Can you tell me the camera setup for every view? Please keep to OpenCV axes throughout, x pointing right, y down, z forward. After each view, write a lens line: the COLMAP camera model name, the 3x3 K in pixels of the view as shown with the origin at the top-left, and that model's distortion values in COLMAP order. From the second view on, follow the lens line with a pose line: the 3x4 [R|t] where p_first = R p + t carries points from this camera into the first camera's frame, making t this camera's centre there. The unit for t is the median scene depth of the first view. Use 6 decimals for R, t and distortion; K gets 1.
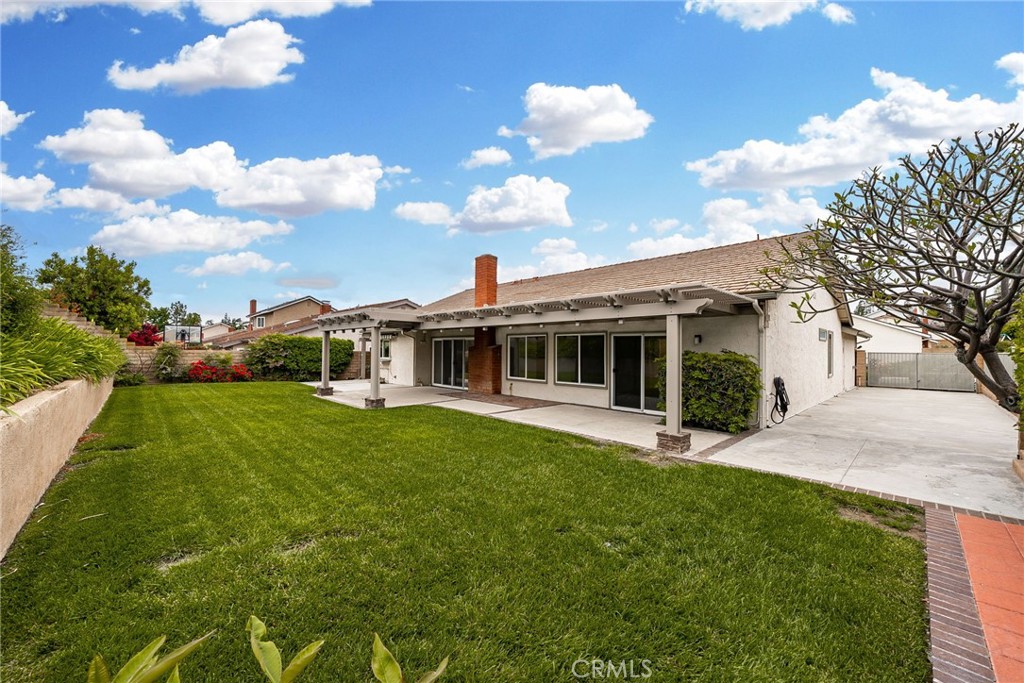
lens RADIAL K [[401.7, 0, 512.6], [0, 401.7, 345.7], [0, 0, 1]] dist [-0.007832, 0.000551]
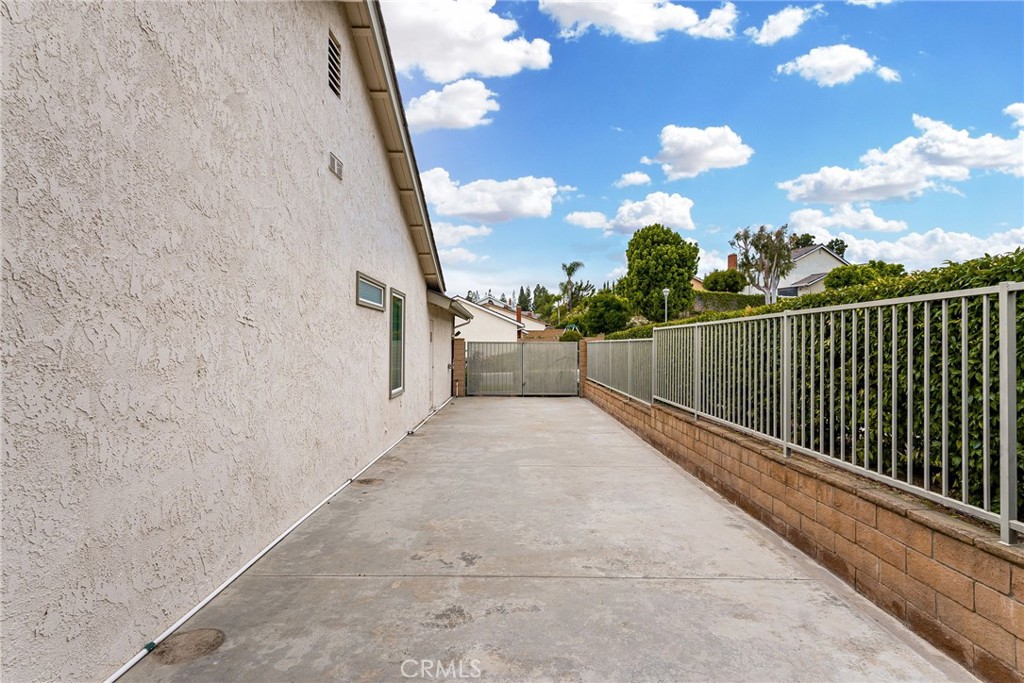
lens RADIAL K [[401.7, 0, 512.1], [0, 401.7, 341.7], [0, 0, 1]] dist [-0.007832, 0.000551]
pose [[0.685493, 0.001863, 0.728077, 0.469304], [-0.007494, 0.999962, 0.004498, 0.013366], [-0.728041, -0.008540, 0.685480, 0.506826]]
